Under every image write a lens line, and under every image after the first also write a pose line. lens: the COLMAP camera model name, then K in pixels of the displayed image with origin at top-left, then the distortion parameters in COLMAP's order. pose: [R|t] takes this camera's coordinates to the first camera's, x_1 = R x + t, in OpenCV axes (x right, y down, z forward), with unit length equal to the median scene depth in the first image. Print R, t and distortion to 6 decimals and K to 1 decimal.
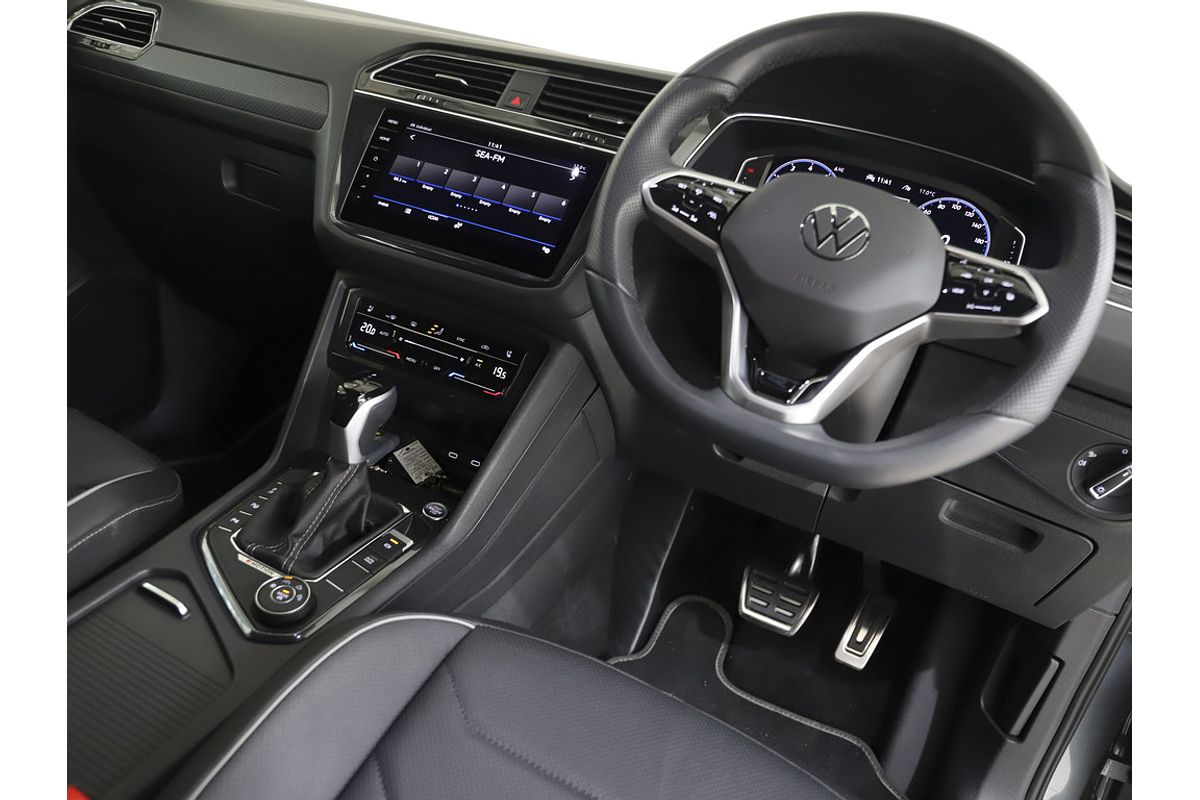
lens RADIAL K [[820.4, 0, 600.0], [0, 820.4, 400.0], [0, 0, 1]] dist [-0.084093, 0.000519]
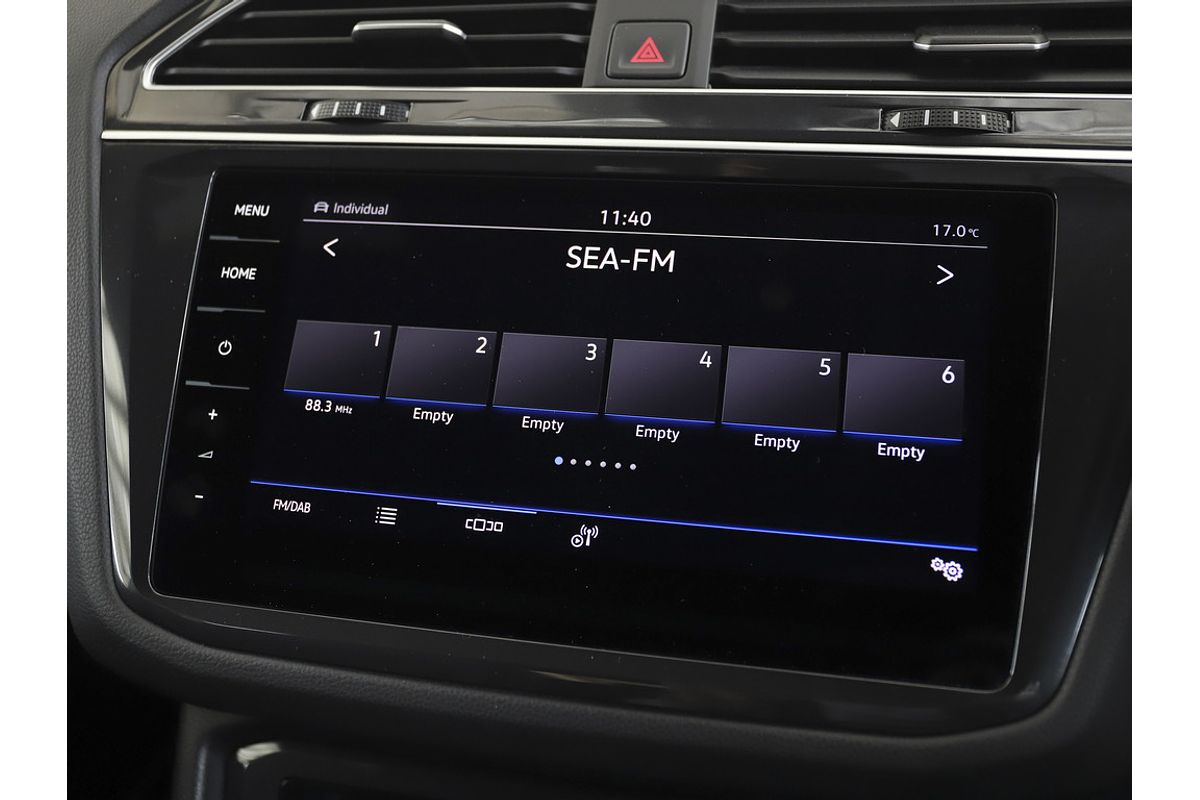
lens RADIAL K [[1100.5, 0, 600.0], [0, 1100.5, 400.0], [0, 0, 1]] dist [-0.045169, 0.004146]
pose [[0.970729, -0.237344, 0.036779, -0.168105], [0.238340, 0.970846, -0.025534, -0.243077], [-0.029646, 0.033552, 0.998997, 0.613239]]
